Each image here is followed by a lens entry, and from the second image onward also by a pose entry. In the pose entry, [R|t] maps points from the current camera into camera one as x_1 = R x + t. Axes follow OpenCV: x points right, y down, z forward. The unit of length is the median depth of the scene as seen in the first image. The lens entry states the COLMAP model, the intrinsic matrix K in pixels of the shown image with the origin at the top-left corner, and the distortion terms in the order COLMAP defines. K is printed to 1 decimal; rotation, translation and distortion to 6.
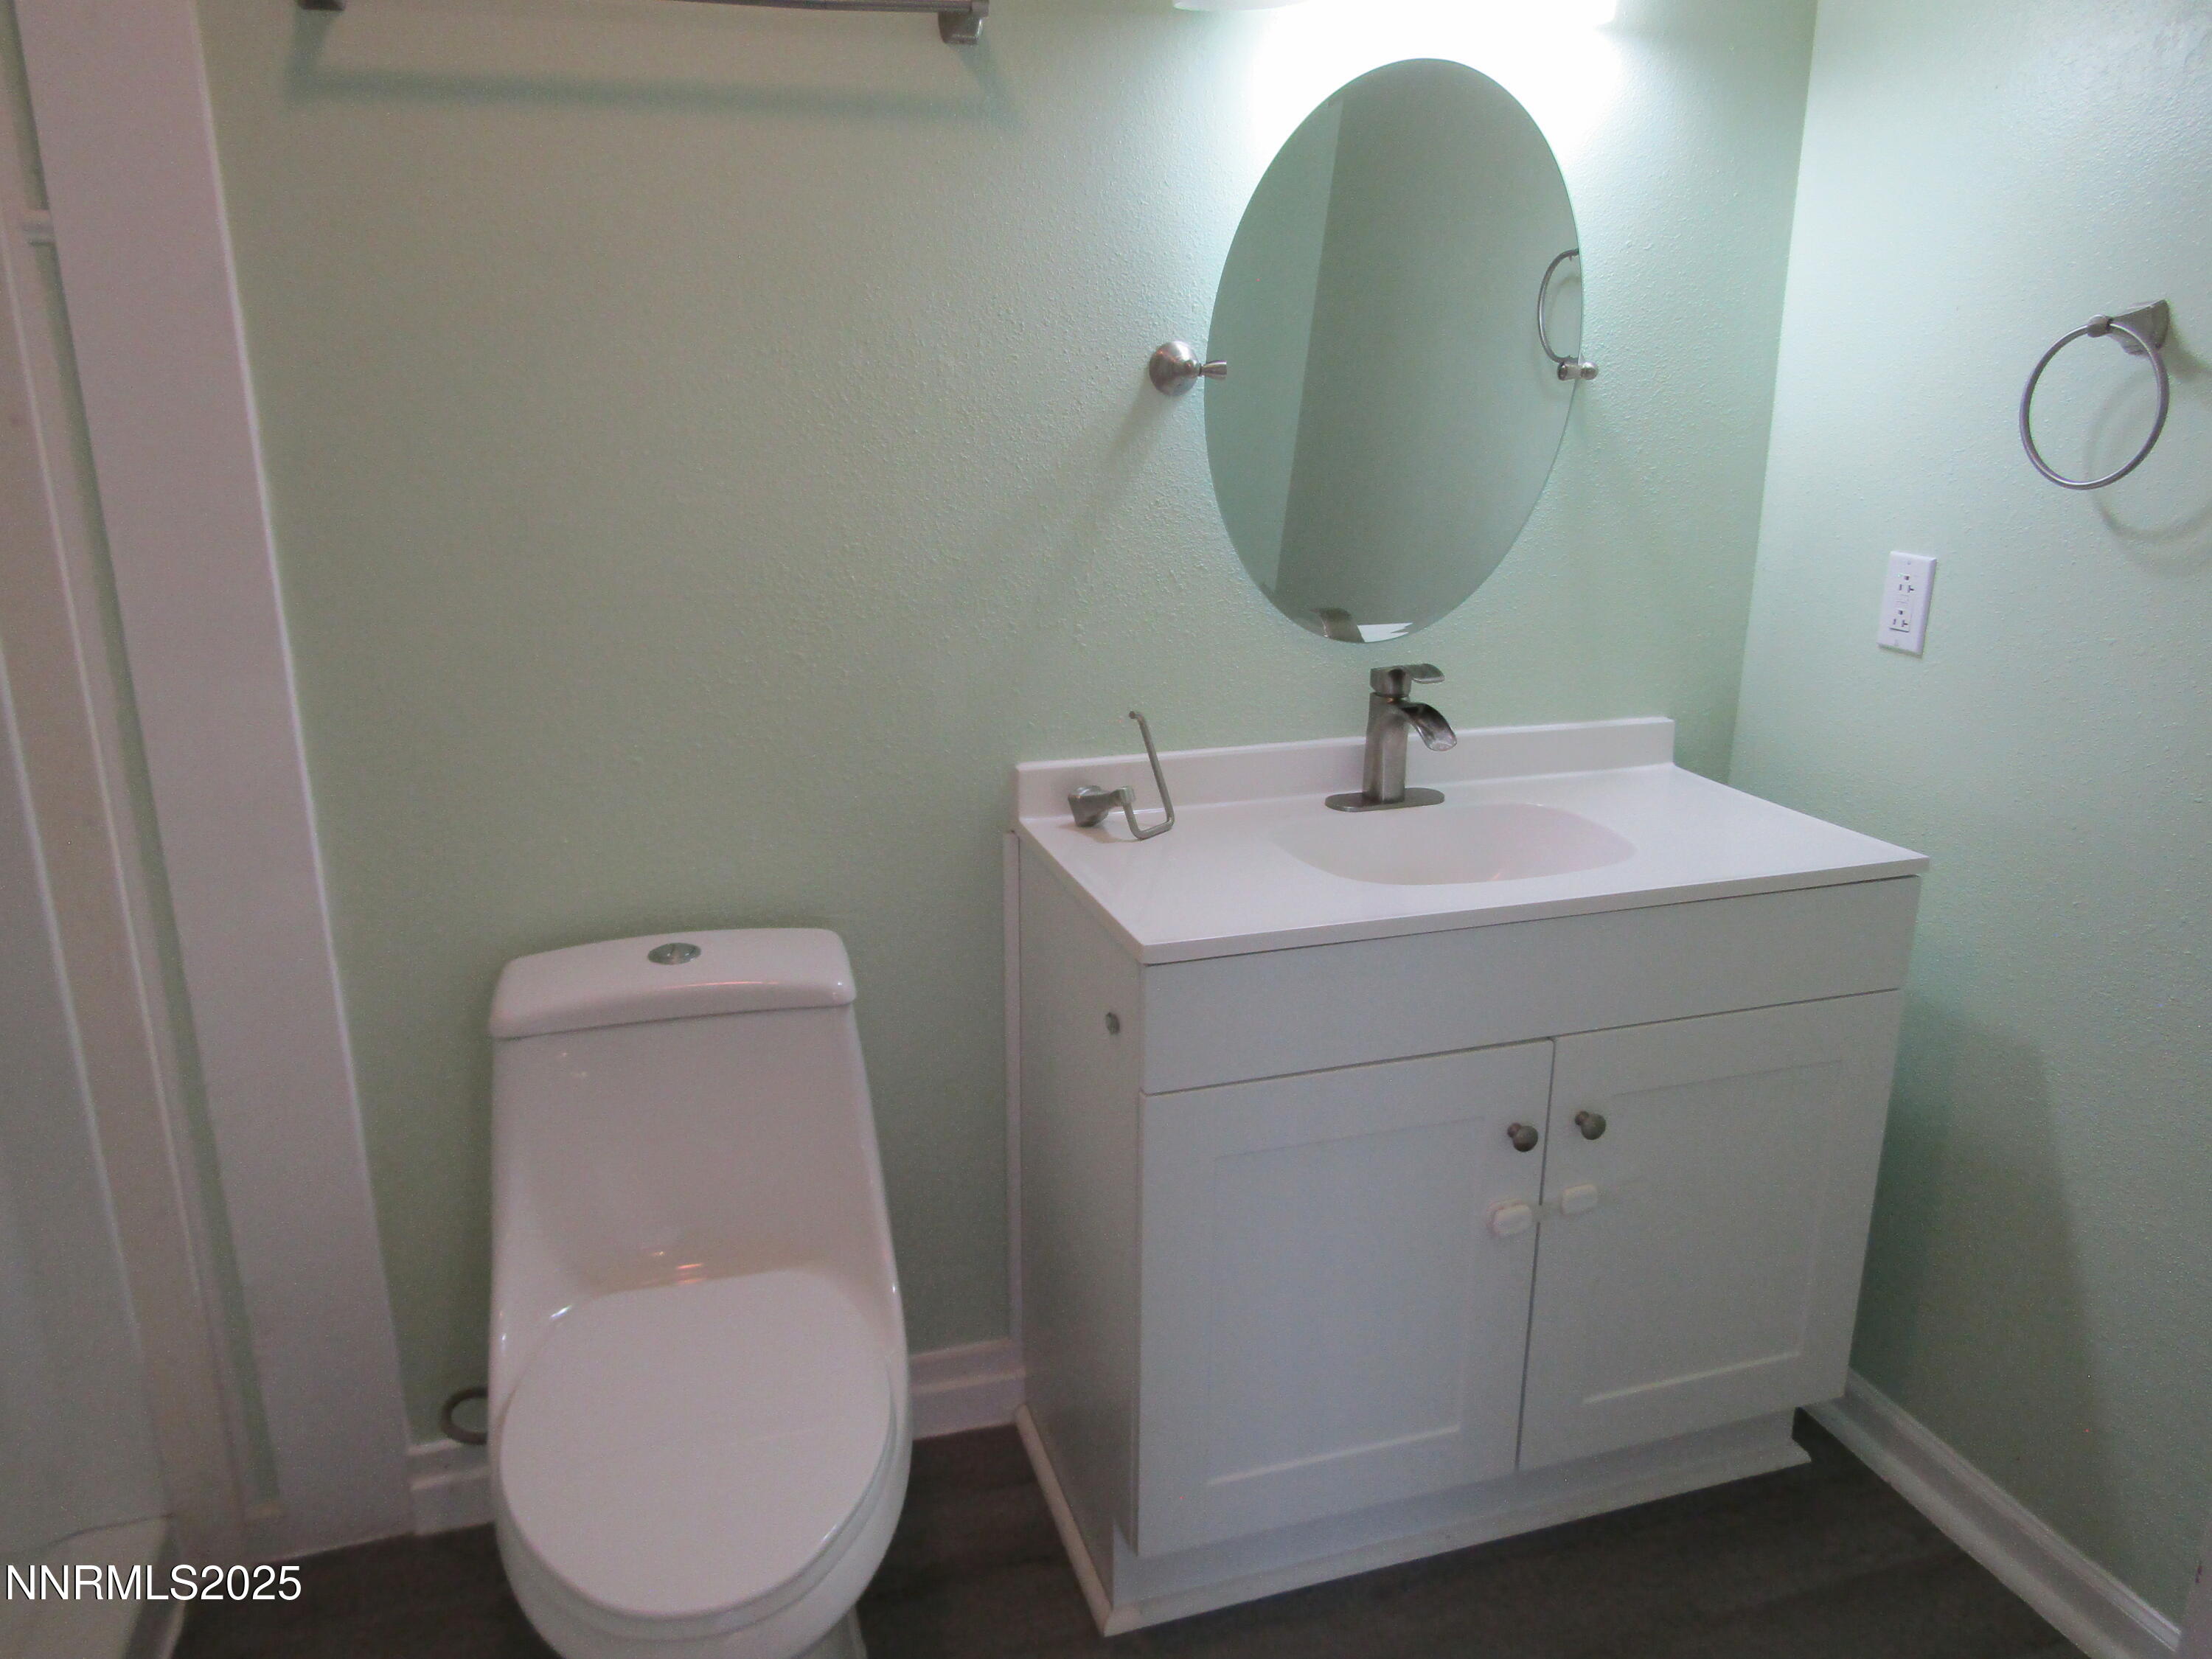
lens RADIAL K [[1567.8, 0, 1102.7], [0, 1567.8, 825.6], [0, 0, 1]] dist [-0.016190, 0.006475]
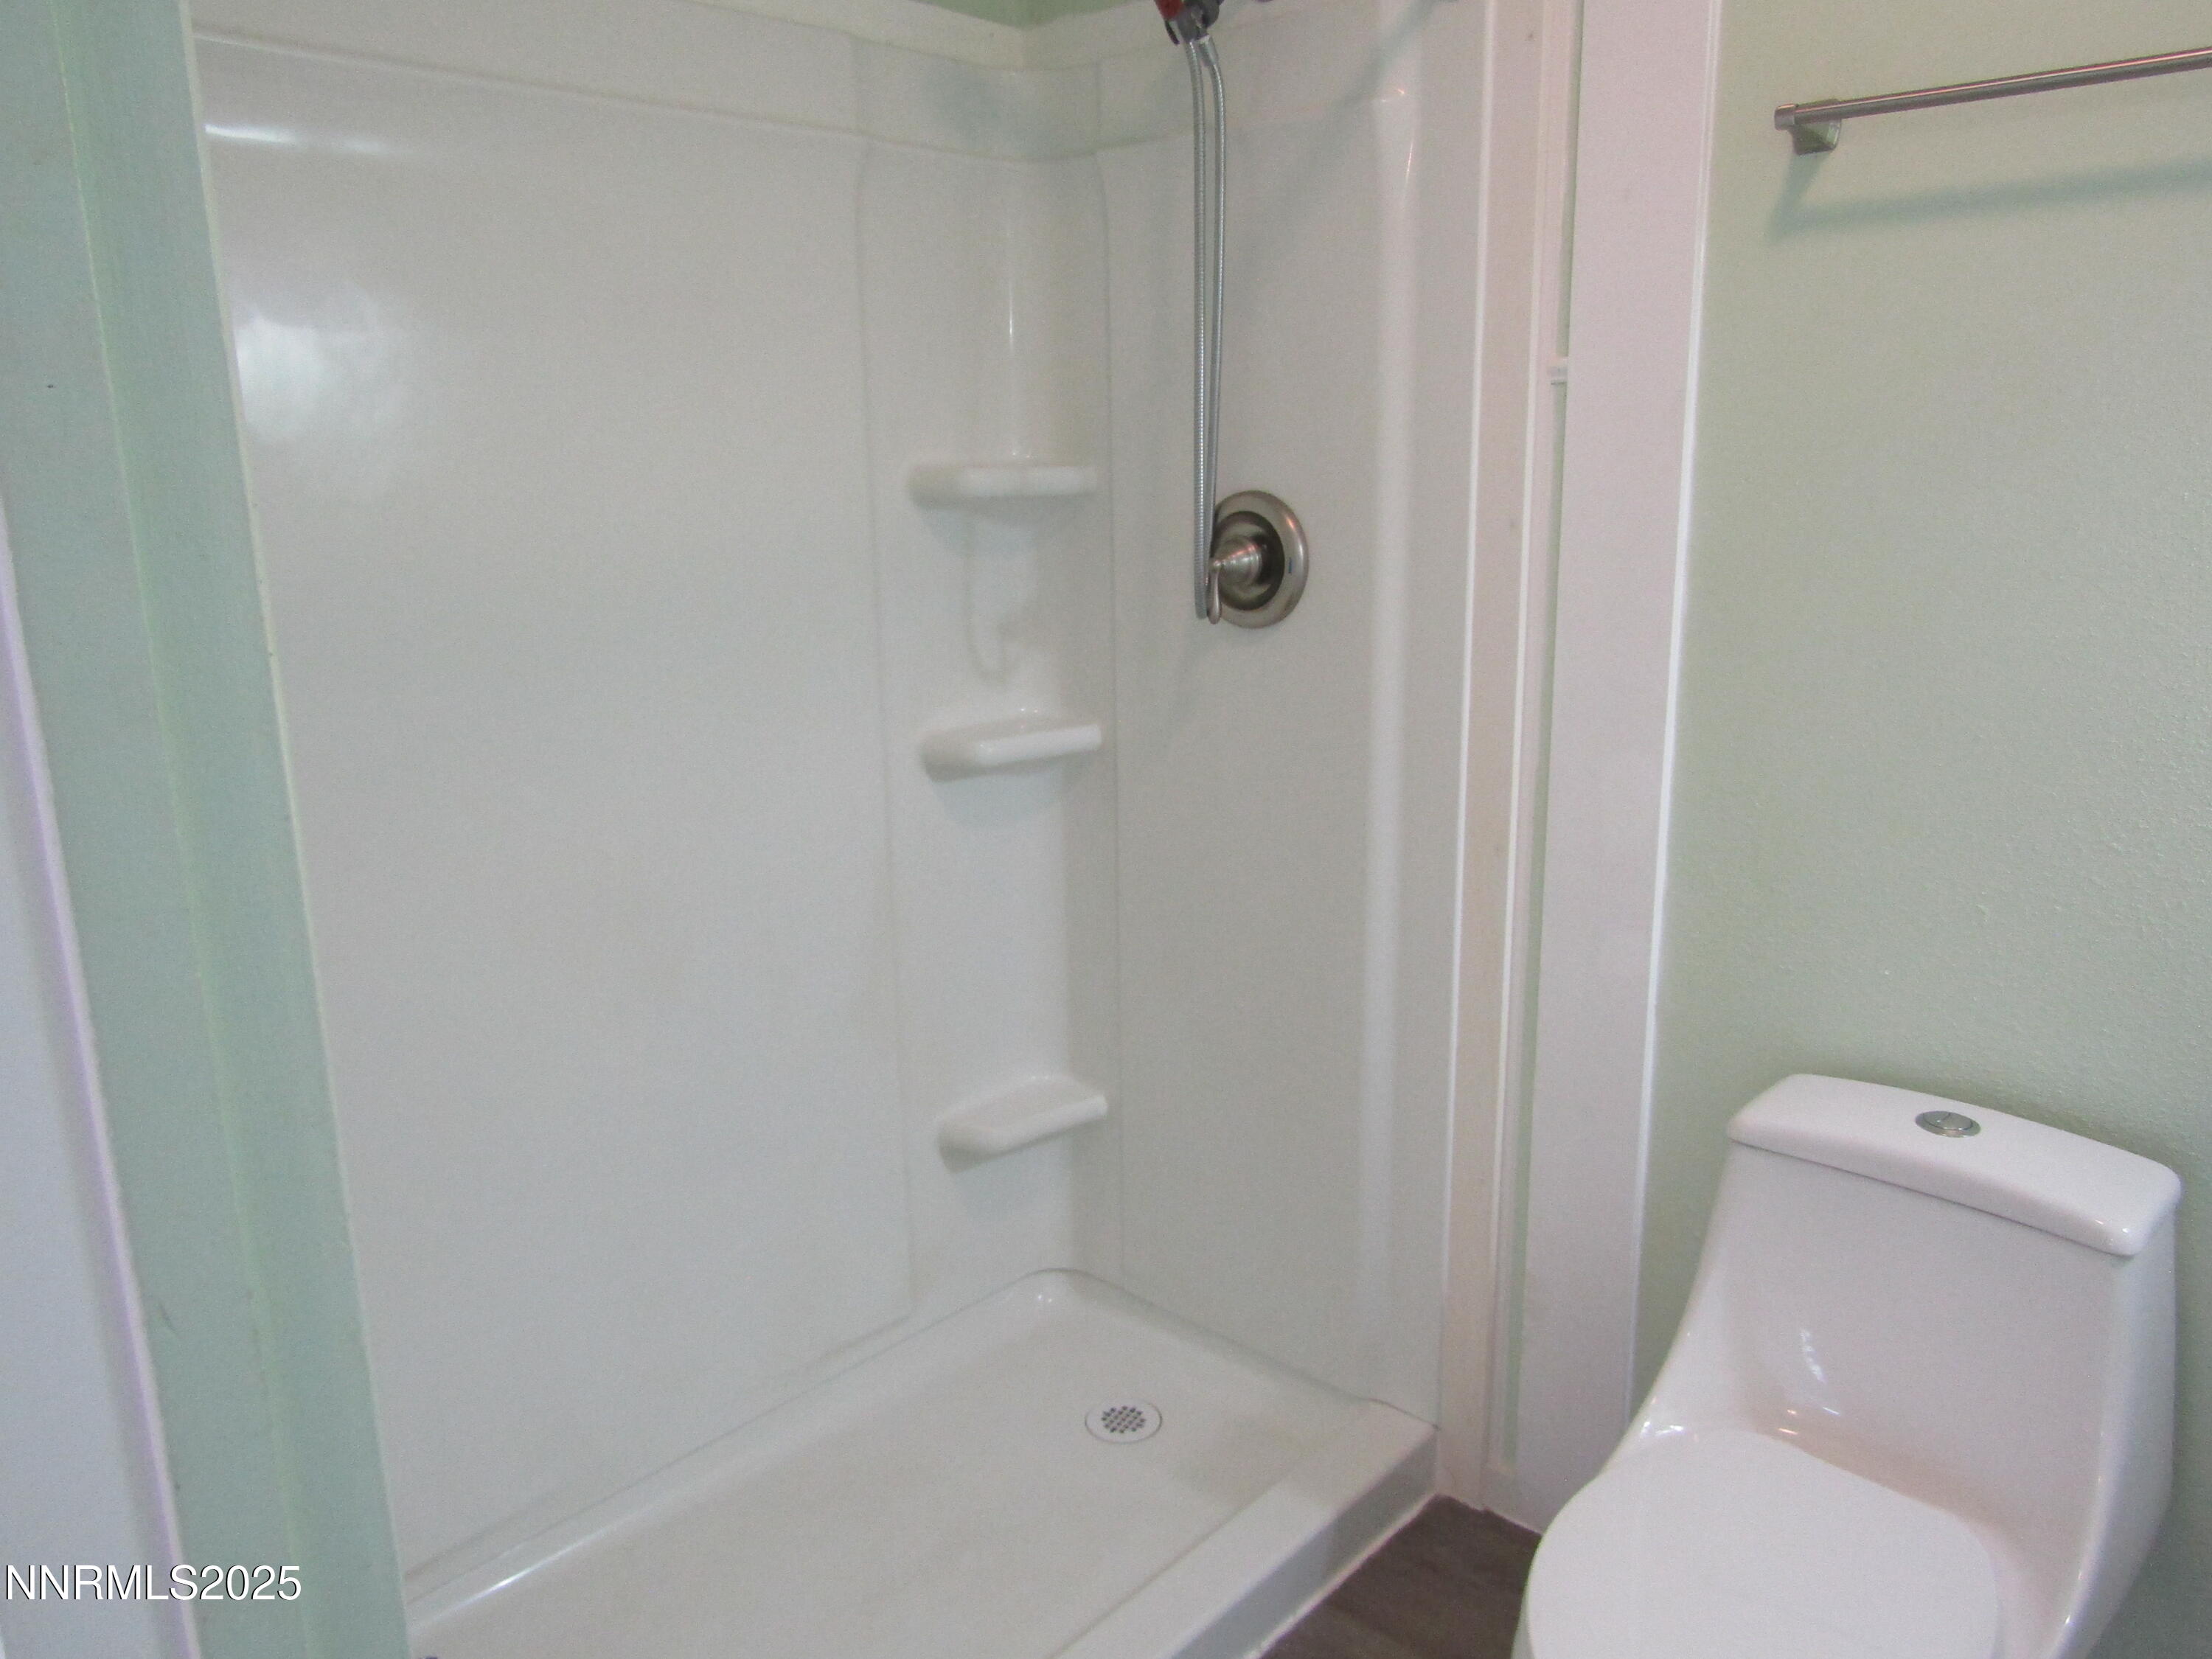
lens RADIAL K [[1566.3, 0, 1106.0], [0, 1566.3, 829.5], [0, 0, 1]] dist [-0.004649, 0.000548]
pose [[0.484974, 0.190899, -0.853439, 0.230610], [-0.231625, 0.969072, 0.085141, -0.047796], [0.843297, 0.156386, 0.514192, 0.102400]]
